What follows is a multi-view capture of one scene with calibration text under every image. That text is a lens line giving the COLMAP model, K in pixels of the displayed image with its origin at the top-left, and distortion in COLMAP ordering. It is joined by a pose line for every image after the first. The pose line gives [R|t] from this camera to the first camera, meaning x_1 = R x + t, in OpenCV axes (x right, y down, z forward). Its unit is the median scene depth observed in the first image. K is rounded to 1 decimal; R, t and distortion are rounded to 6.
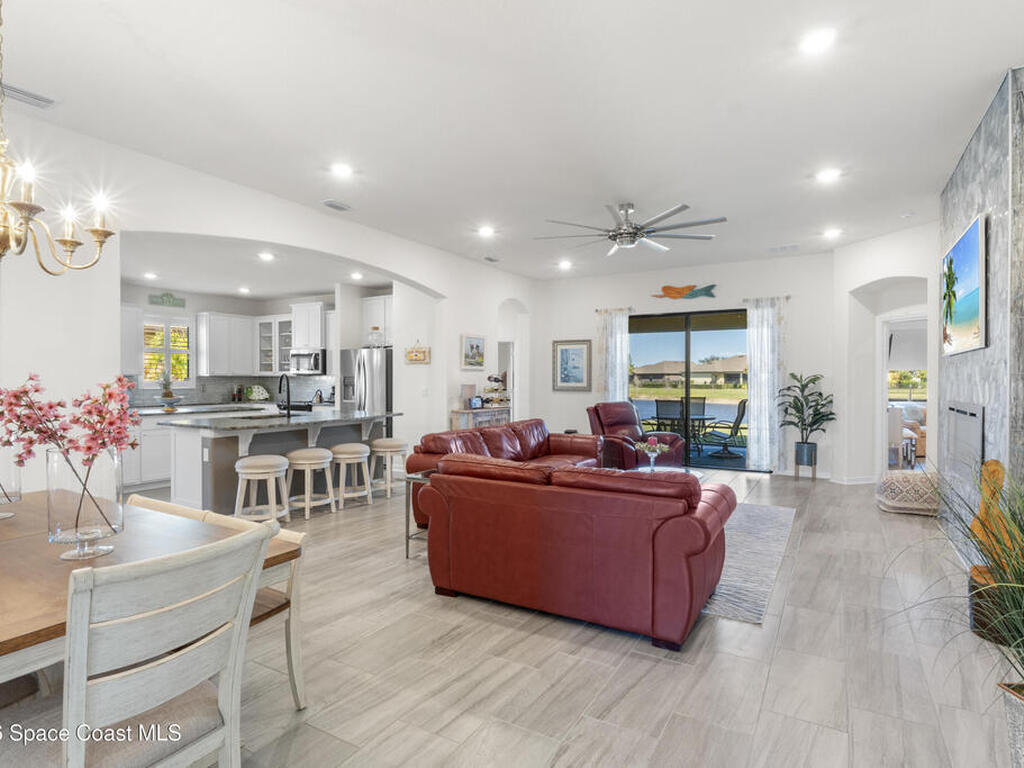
lens RADIAL K [[554.2, 0, 512.0], [0, 554.2, 384.0], [0, 0, 1]] dist [0.000627, -0.000142]
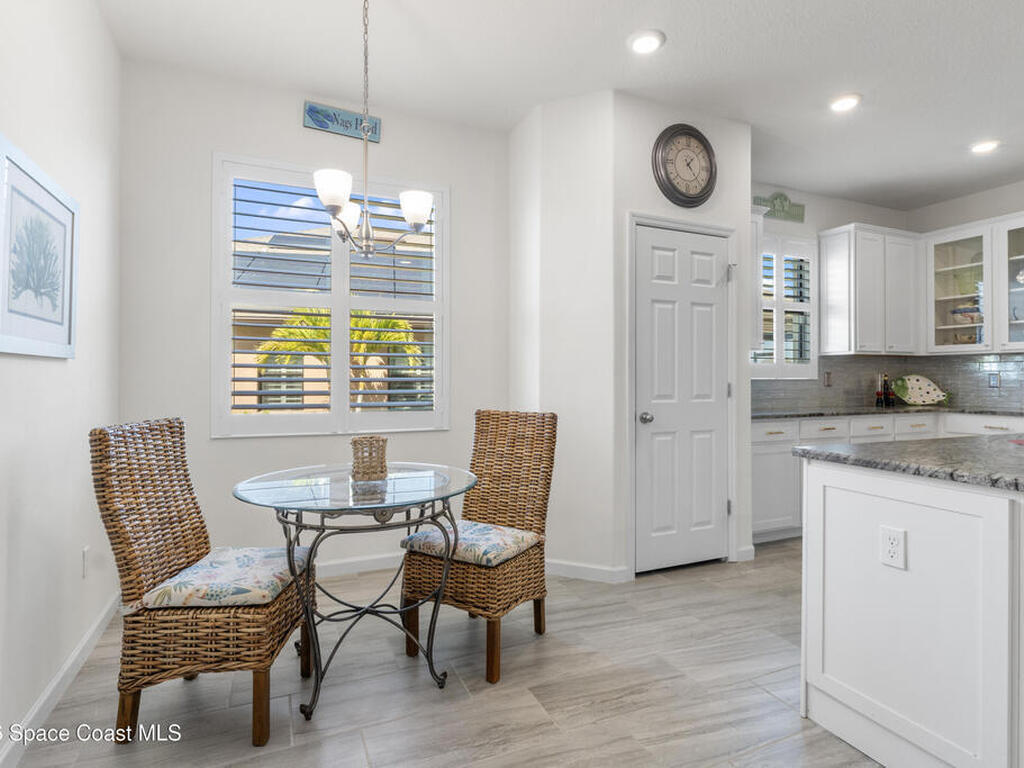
lens RADIAL K [[554.2, 0, 512.0], [0, 554.2, 384.0], [0, 0, 1]] dist [0.000627, -0.000142]
pose [[0.803816, 0.006172, -0.594846, -0.518161], [-0.005759, 0.999980, 0.002593, 0.012925], [0.594850, 0.001342, 0.803836, 0.443007]]
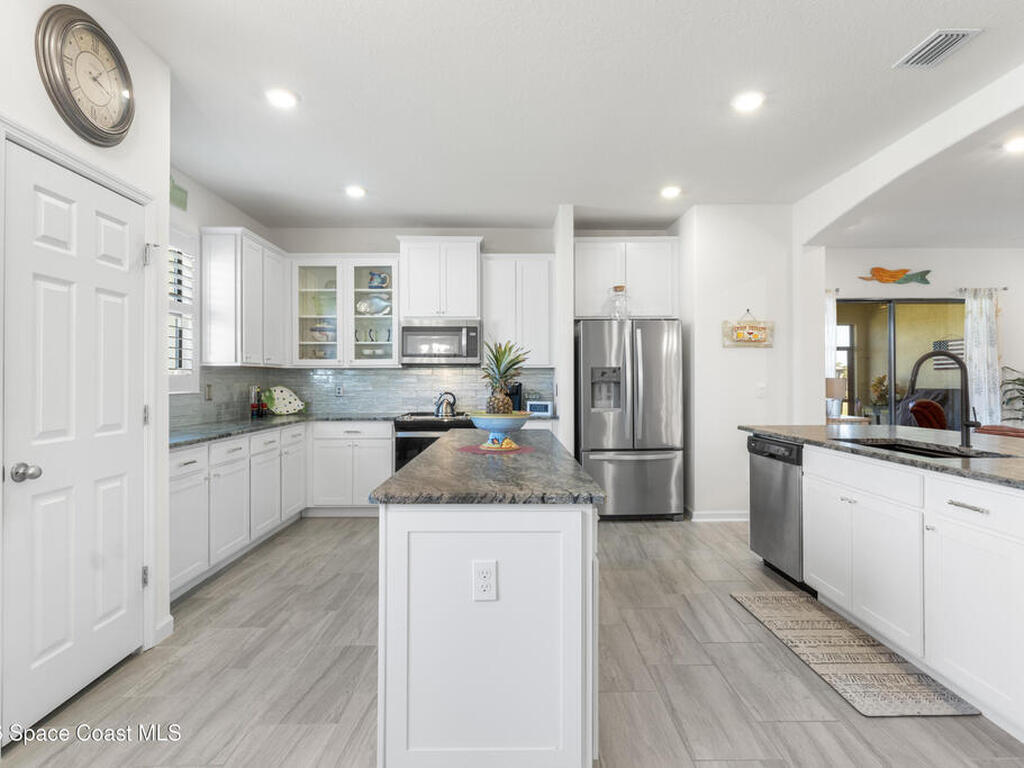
lens RADIAL K [[552.4, 0, 517.3], [0, 552.4, 378.1], [0, 0, 1]] dist [-0.001317, -0.001422]
pose [[0.857805, -0.000958, 0.513975, -0.608794], [0.008237, 0.999895, -0.011882, 0.003358], [-0.513910, 0.014426, 0.857723, 0.506335]]
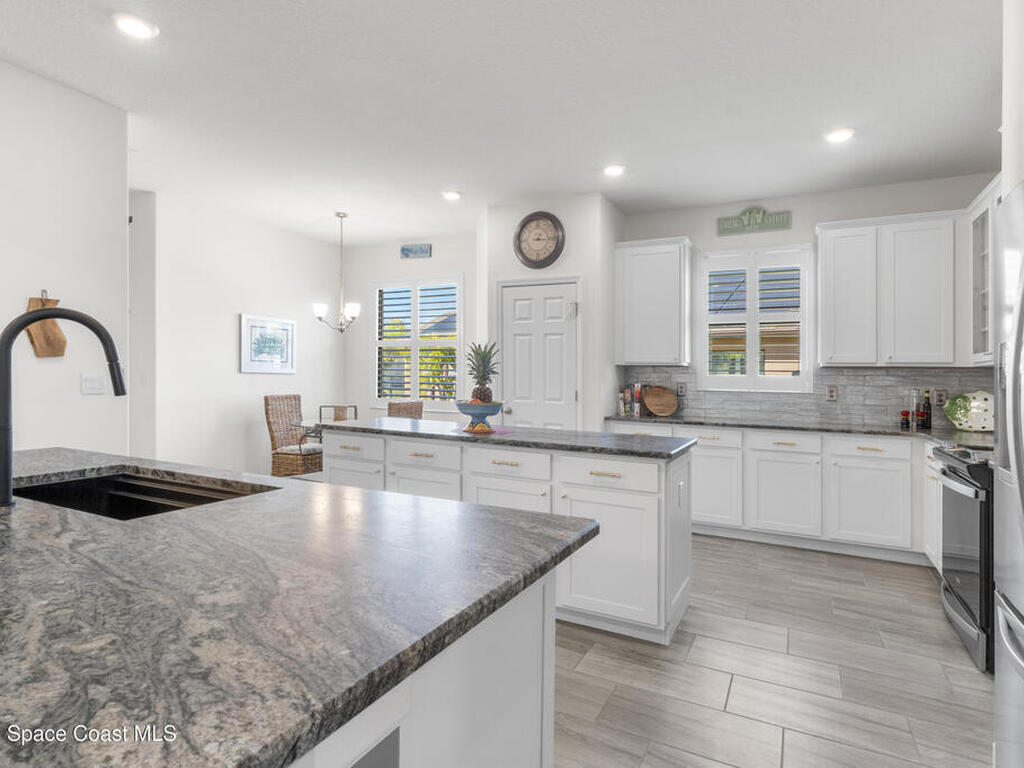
lens RADIAL K [[557.5, 0, 509.2], [0, 557.5, 402.8], [0, 0, 1]] dist [-0.001345, -0.000197]
pose [[0.039390, 0.045872, -0.998170, -0.102675], [-0.027012, 0.998629, 0.044828, 0.001848], [0.998859, 0.025197, 0.040575, 0.761119]]
